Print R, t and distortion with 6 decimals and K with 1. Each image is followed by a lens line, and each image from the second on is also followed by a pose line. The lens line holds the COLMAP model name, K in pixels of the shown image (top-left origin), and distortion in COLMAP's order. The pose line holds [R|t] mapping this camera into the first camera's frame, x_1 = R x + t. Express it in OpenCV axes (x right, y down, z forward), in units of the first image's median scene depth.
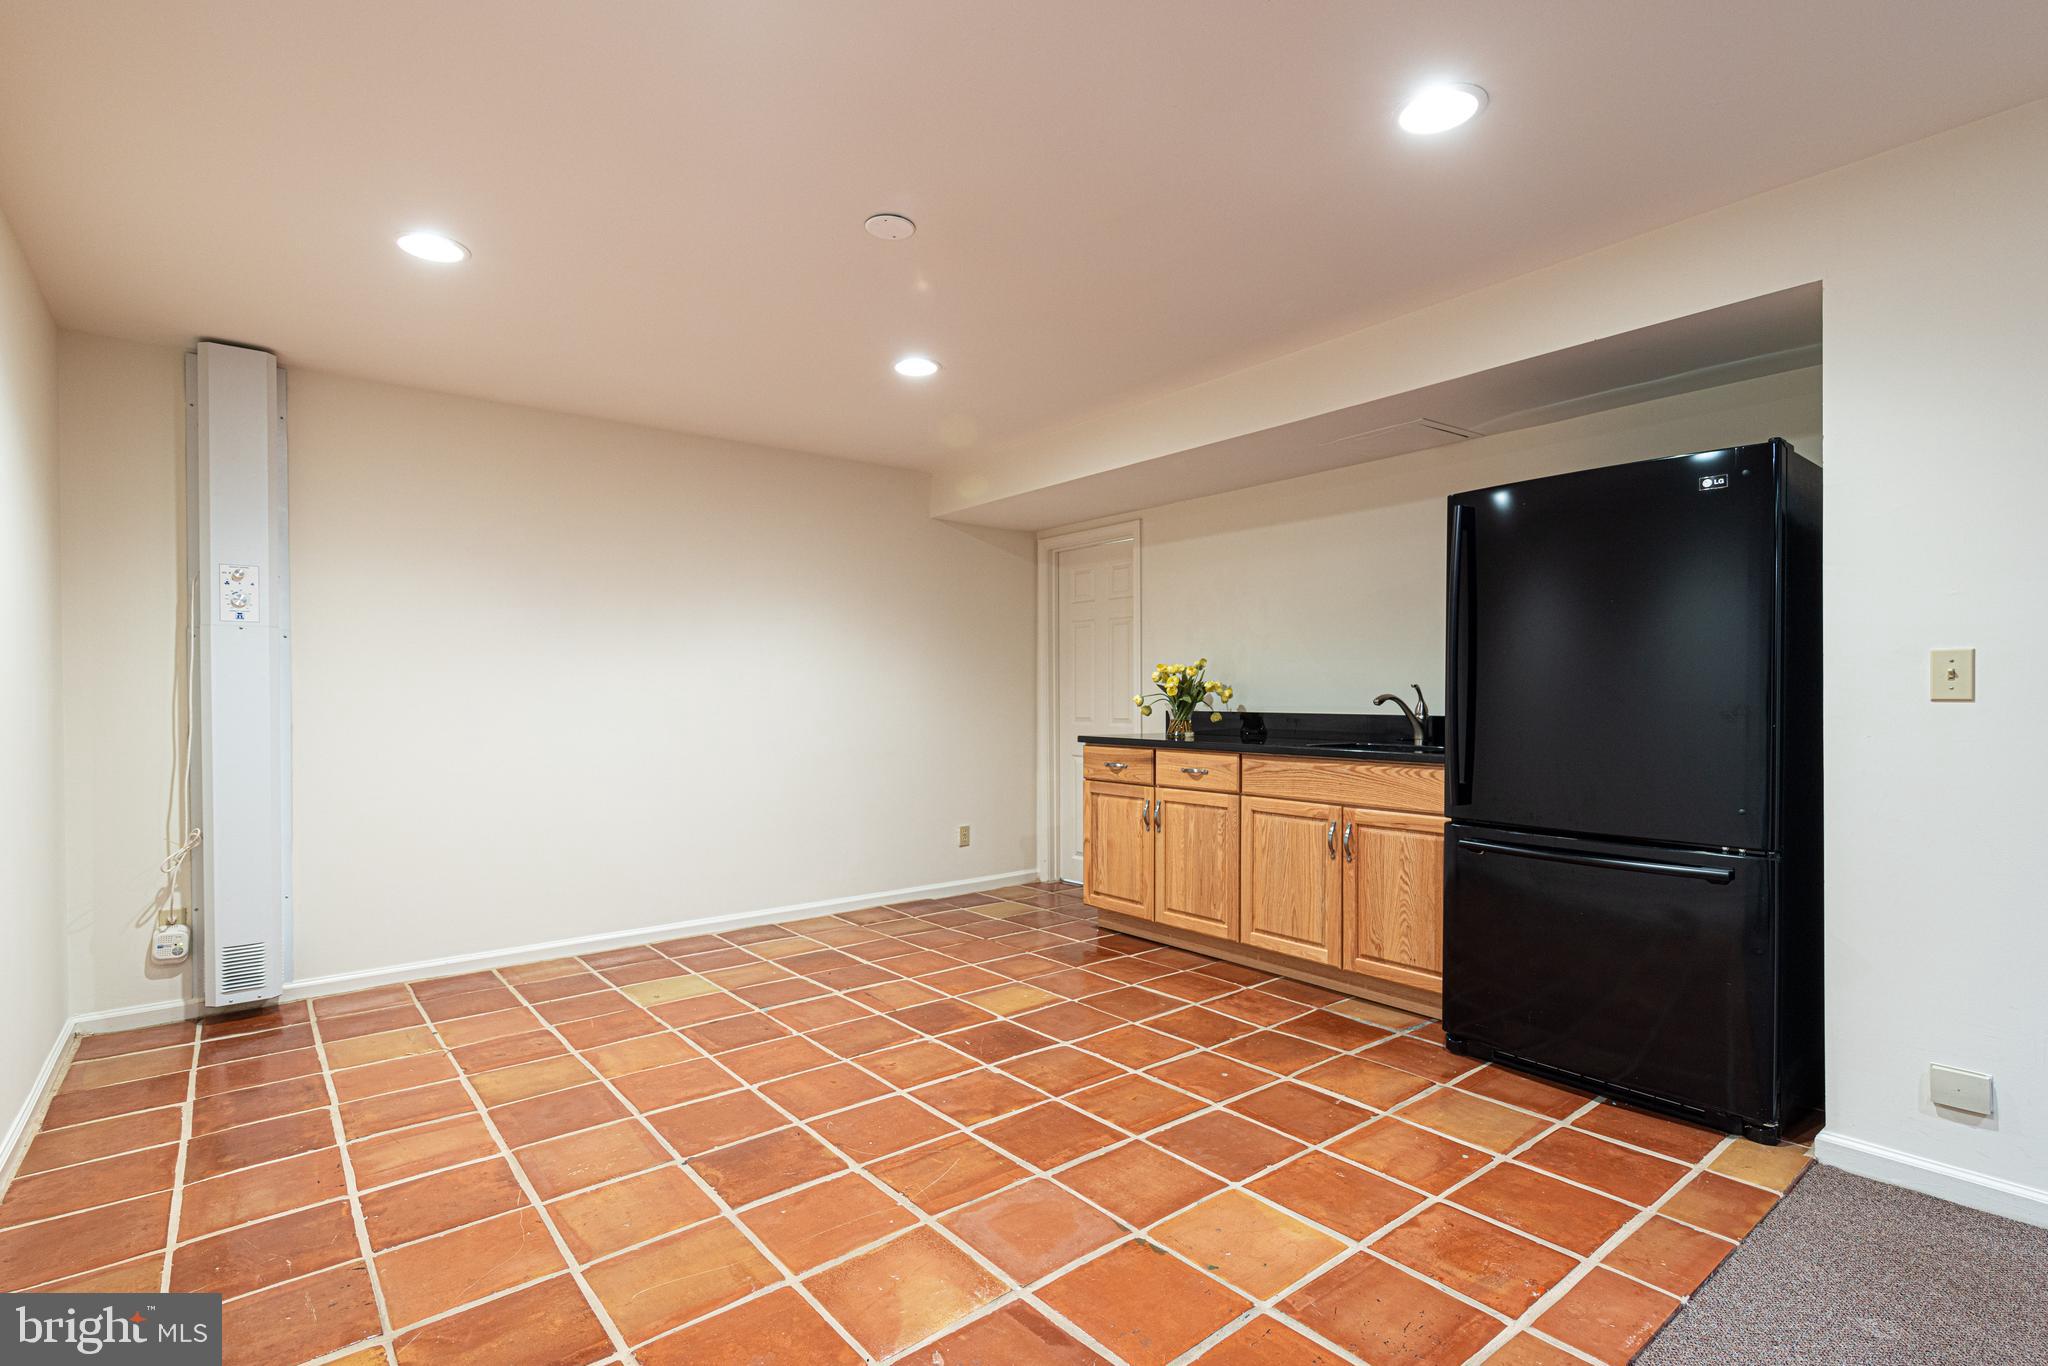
lens RADIAL K [[988.9, 0, 1027.7], [0, 988.9, 694.4], [0, 0, 1]] dist [0.002596, 0.000277]
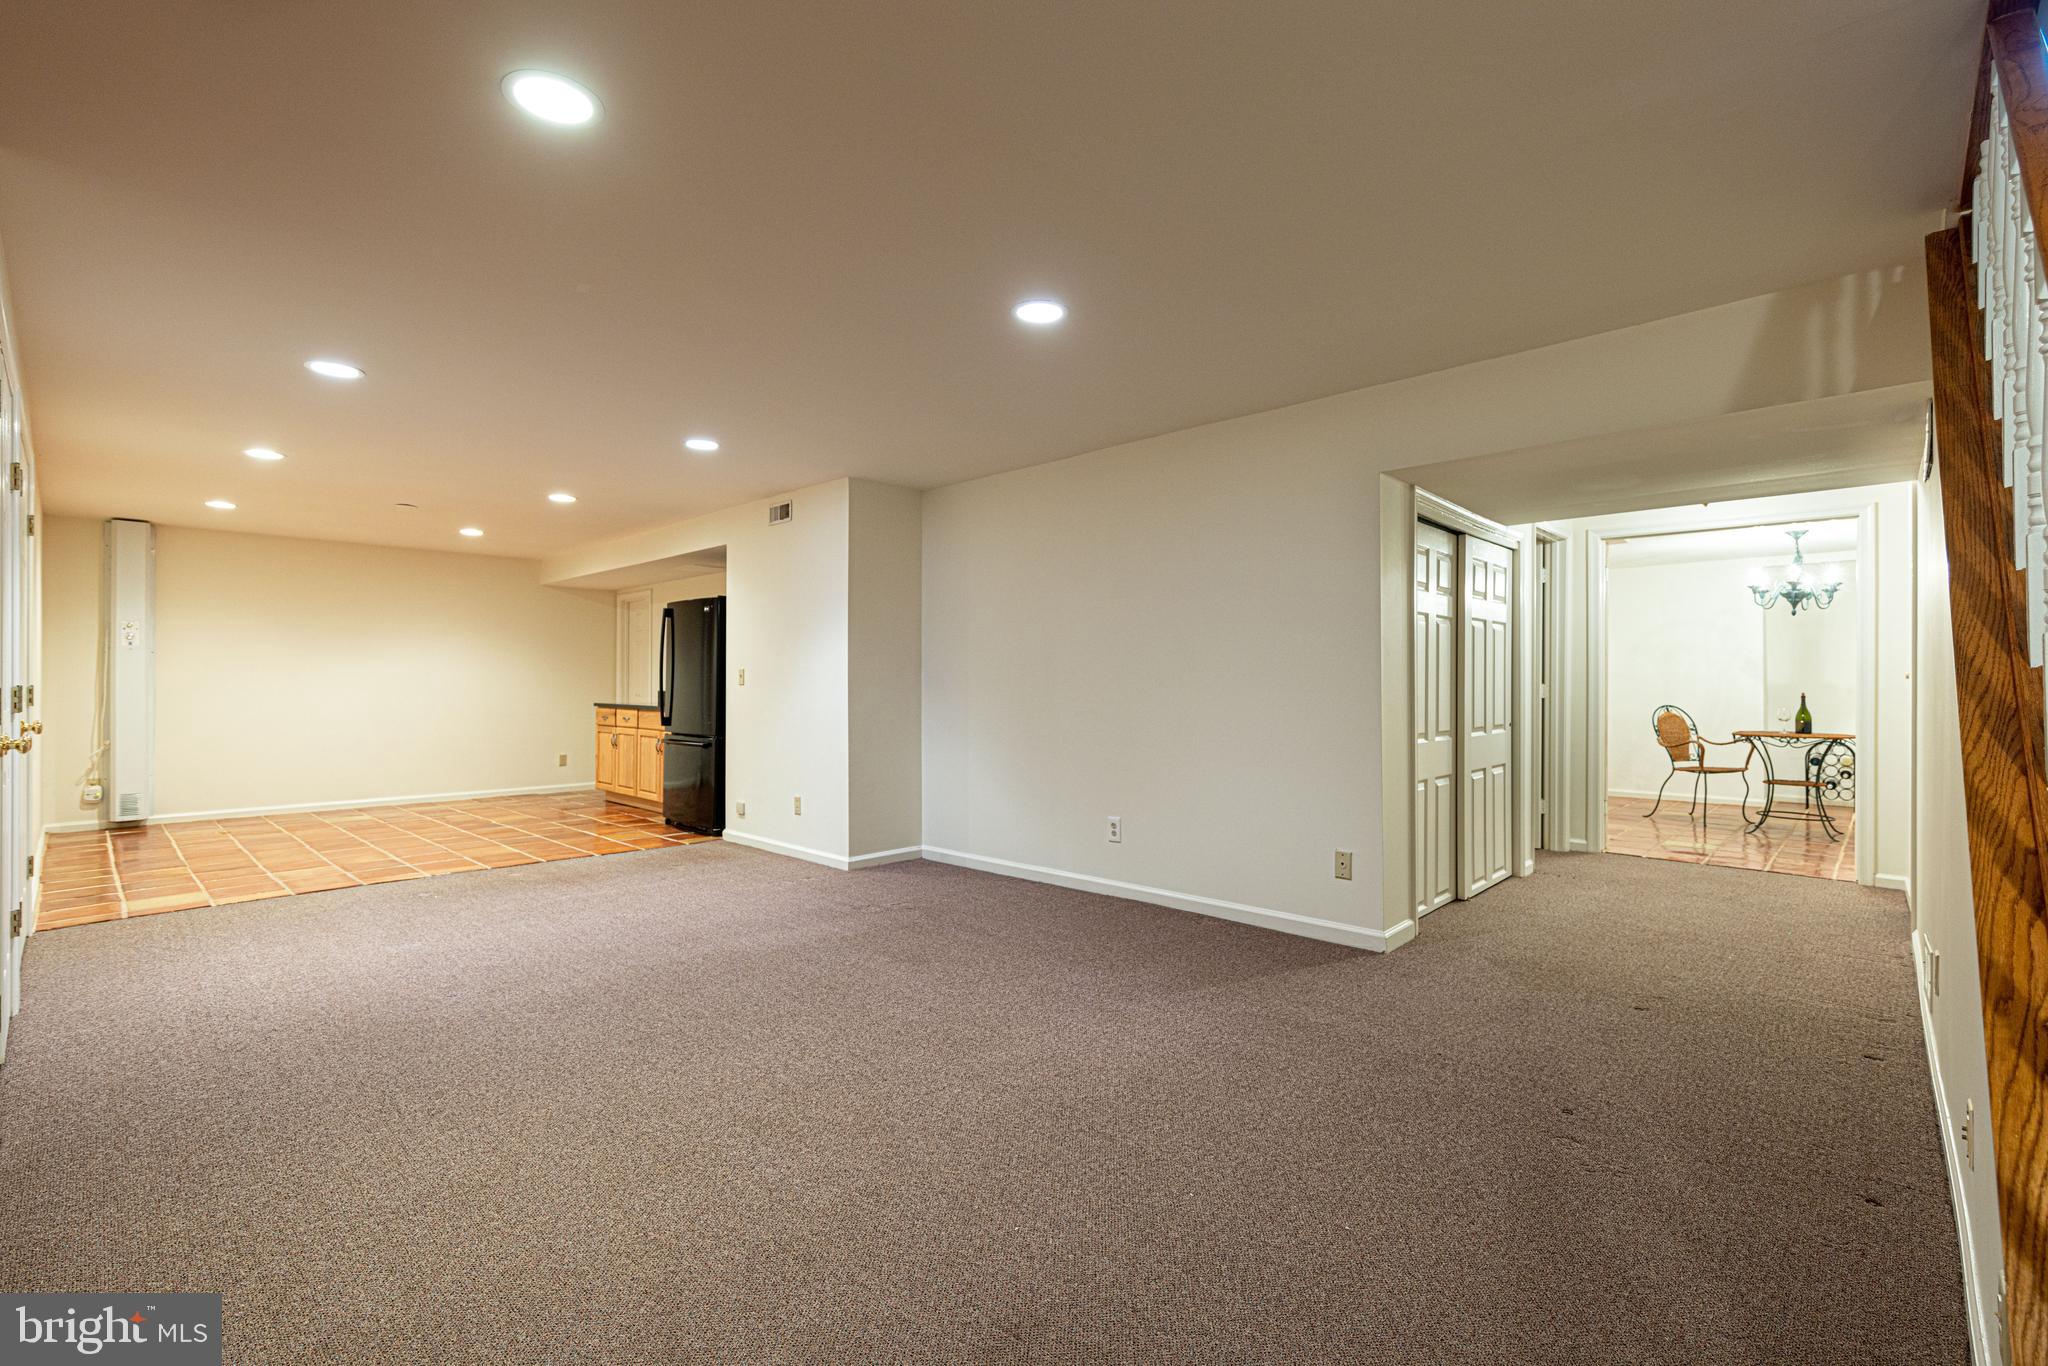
lens RADIAL K [[913.2, 0, 1022.4], [0, 913.2, 672.5], [0, 0, 1]] dist [-0.005700, -0.000516]
pose [[0.991900, 0.006234, 0.126865, 0.900611], [-0.004688, 0.999911, -0.012480, -0.000102], [-0.126932, 0.011784, 0.991841, -1.230839]]
